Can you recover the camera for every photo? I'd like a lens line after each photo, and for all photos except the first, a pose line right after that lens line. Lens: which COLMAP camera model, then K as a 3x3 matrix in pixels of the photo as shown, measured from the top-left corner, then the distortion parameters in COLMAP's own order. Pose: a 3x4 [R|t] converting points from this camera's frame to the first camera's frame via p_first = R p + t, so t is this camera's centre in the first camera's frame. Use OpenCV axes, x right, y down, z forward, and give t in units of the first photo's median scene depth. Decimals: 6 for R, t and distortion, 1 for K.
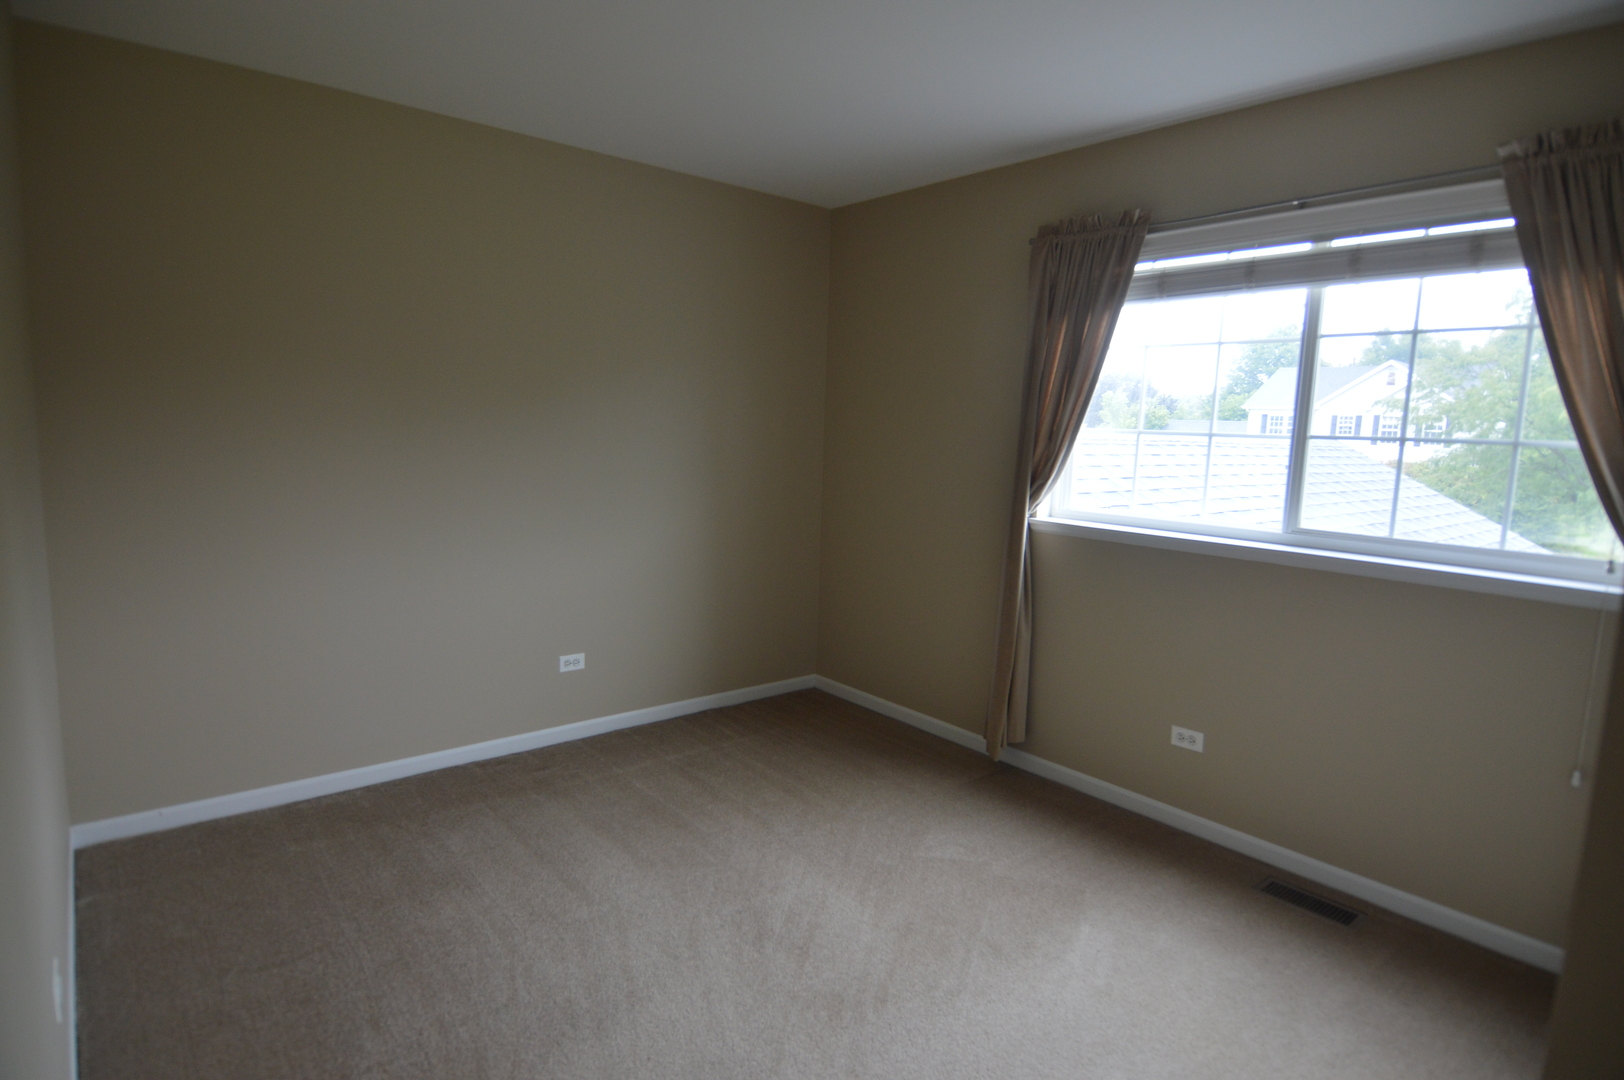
lens RADIAL K [[865.2, 0, 812.0], [0, 865.2, 540.0], [0, 0, 1]] dist [0.005756, -0.020576]
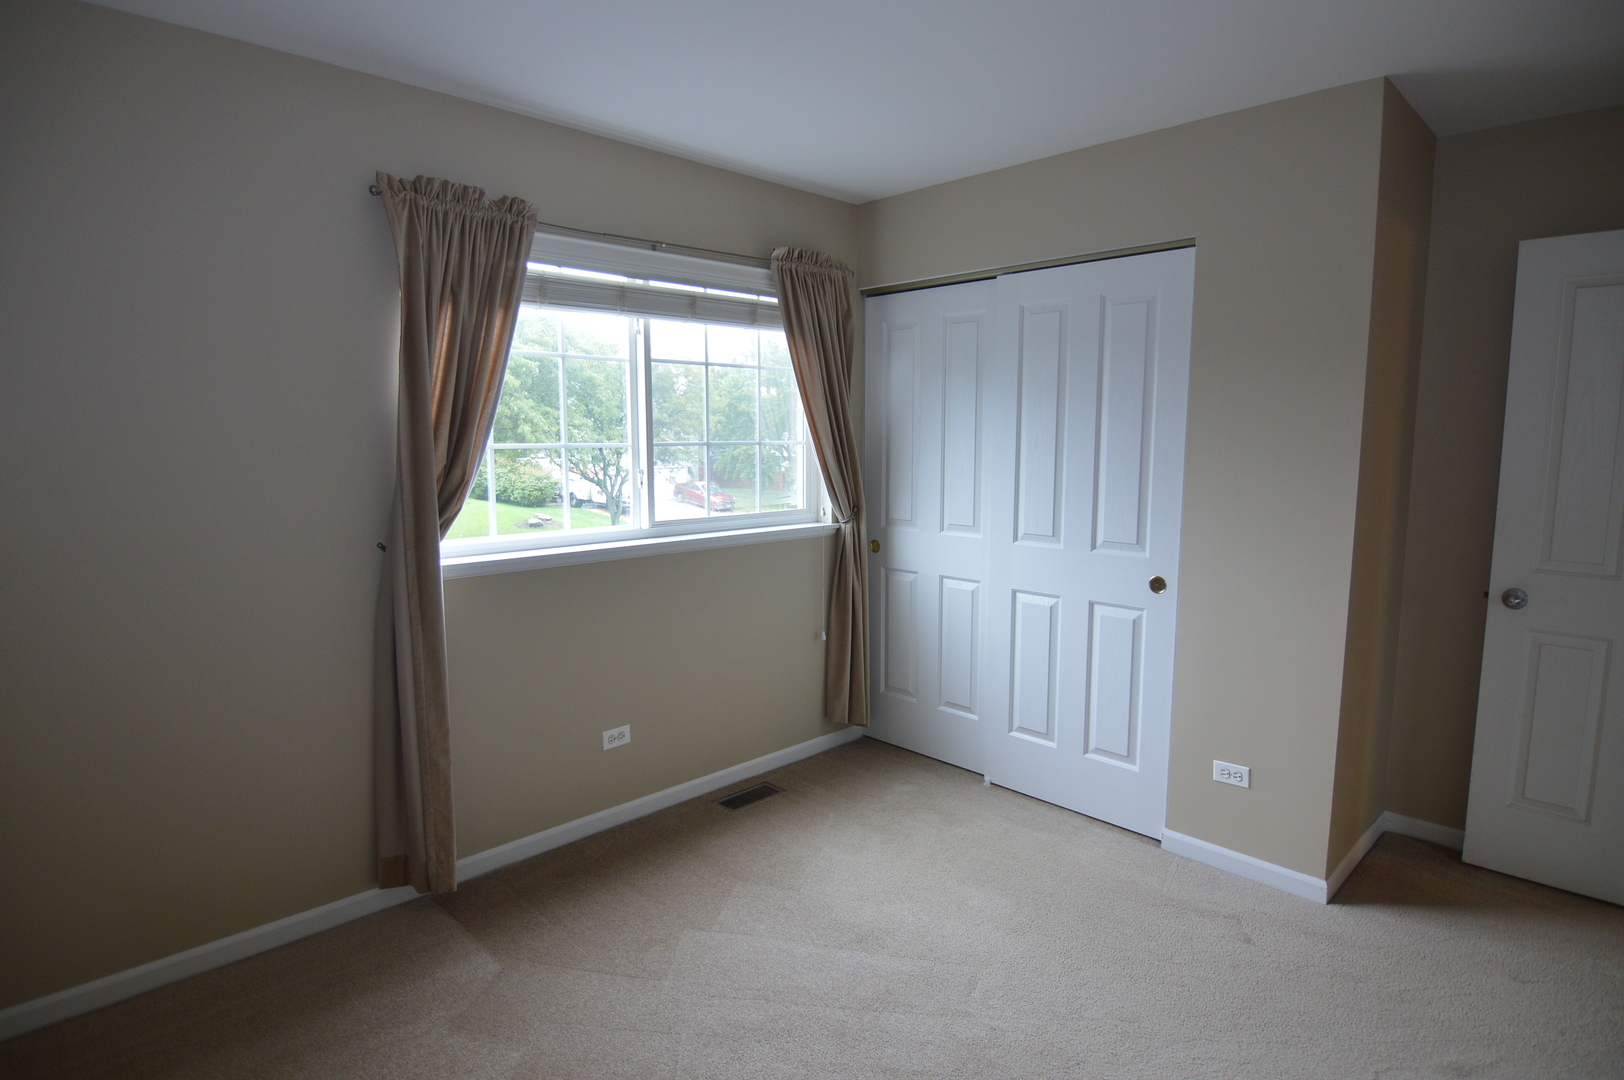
lens RADIAL K [[865.2, 0, 812.0], [0, 865.2, 540.0], [0, 0, 1]] dist [0.005756, -0.020576]
pose [[-0.070113, -0.143910, 0.987104, -0.653466], [0.141839, 0.978047, 0.152665, -0.145007], [-0.987404, 0.150714, -0.048161, 0.887356]]
